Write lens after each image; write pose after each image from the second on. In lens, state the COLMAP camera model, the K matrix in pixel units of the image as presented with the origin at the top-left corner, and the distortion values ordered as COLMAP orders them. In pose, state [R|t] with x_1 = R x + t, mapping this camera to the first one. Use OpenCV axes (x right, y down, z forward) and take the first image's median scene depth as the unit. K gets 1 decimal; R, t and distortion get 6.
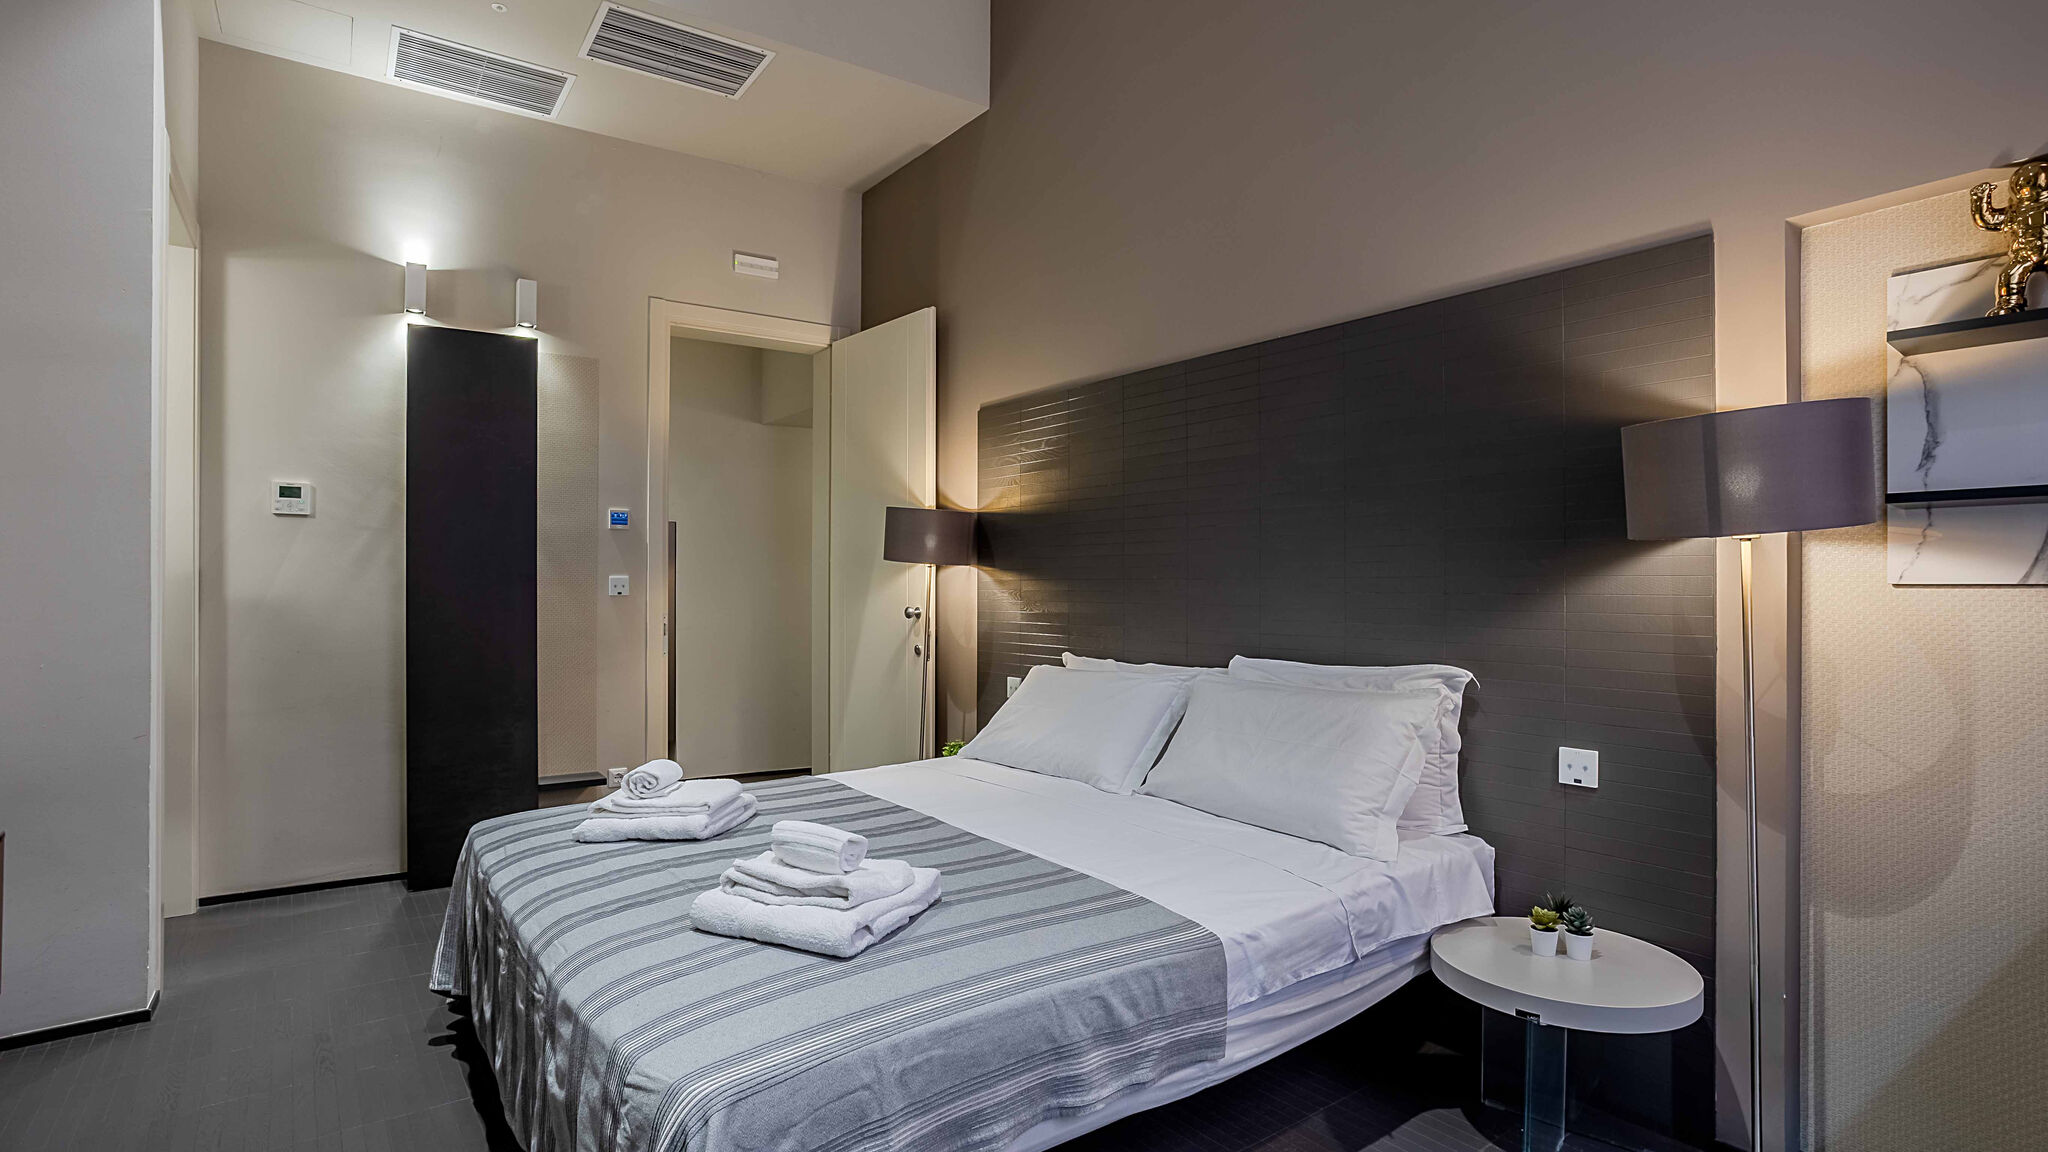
lens RADIAL K [[1052.0, 0, 984.4], [0, 1052.0, 559.3], [0, 0, 1]] dist [-0.001064, 0.004429]
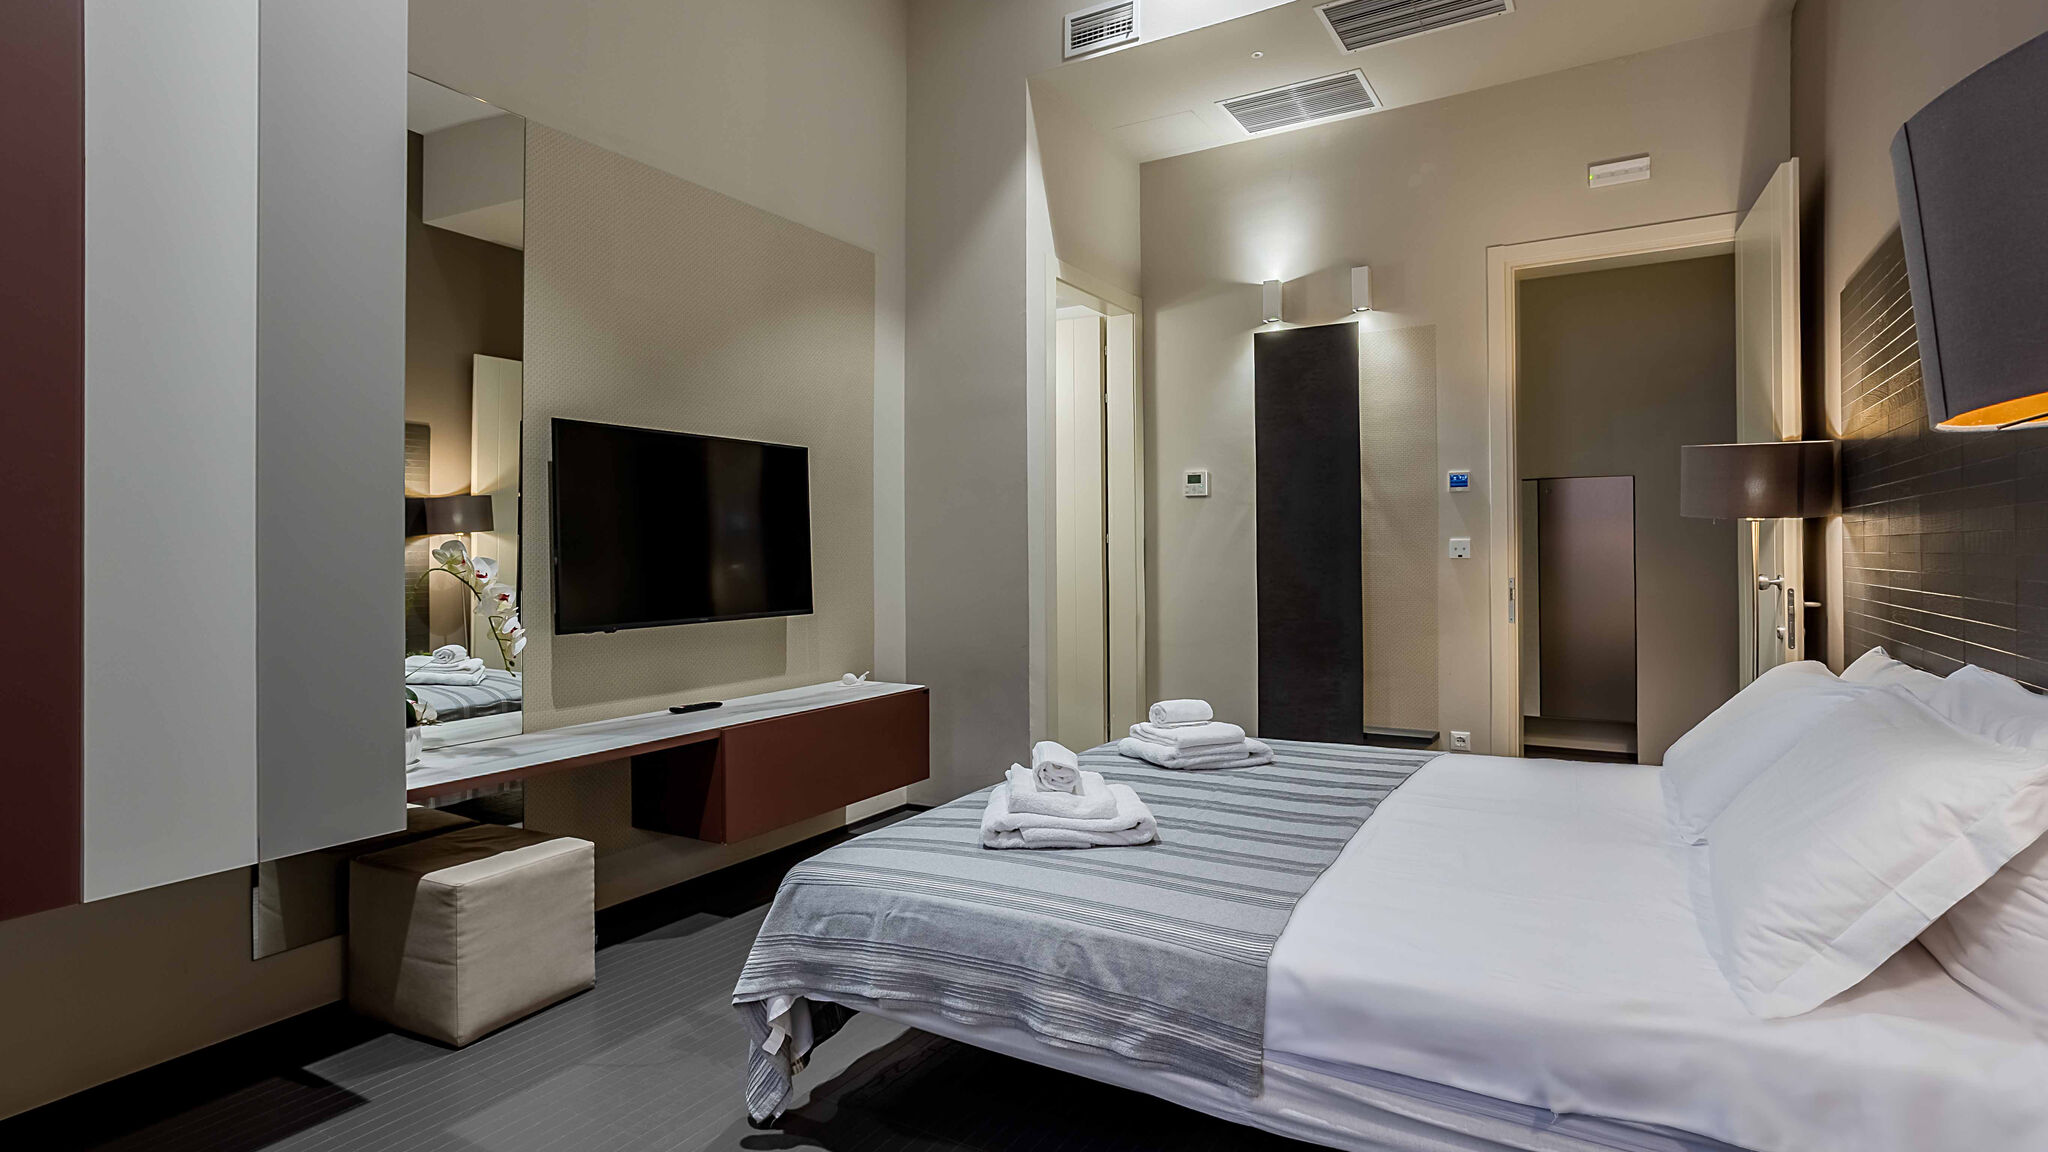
lens RADIAL K [[1052.0, 0, 988.3], [0, 1052.0, 550.1], [0, 0, 1]] dist [-0.001064, 0.004429]
pose [[0.394293, -0.003391, -0.918979, 0.810593], [0.025228, 0.999656, 0.007136, 0.017136], [0.918639, -0.025997, 0.394243, 0.419032]]
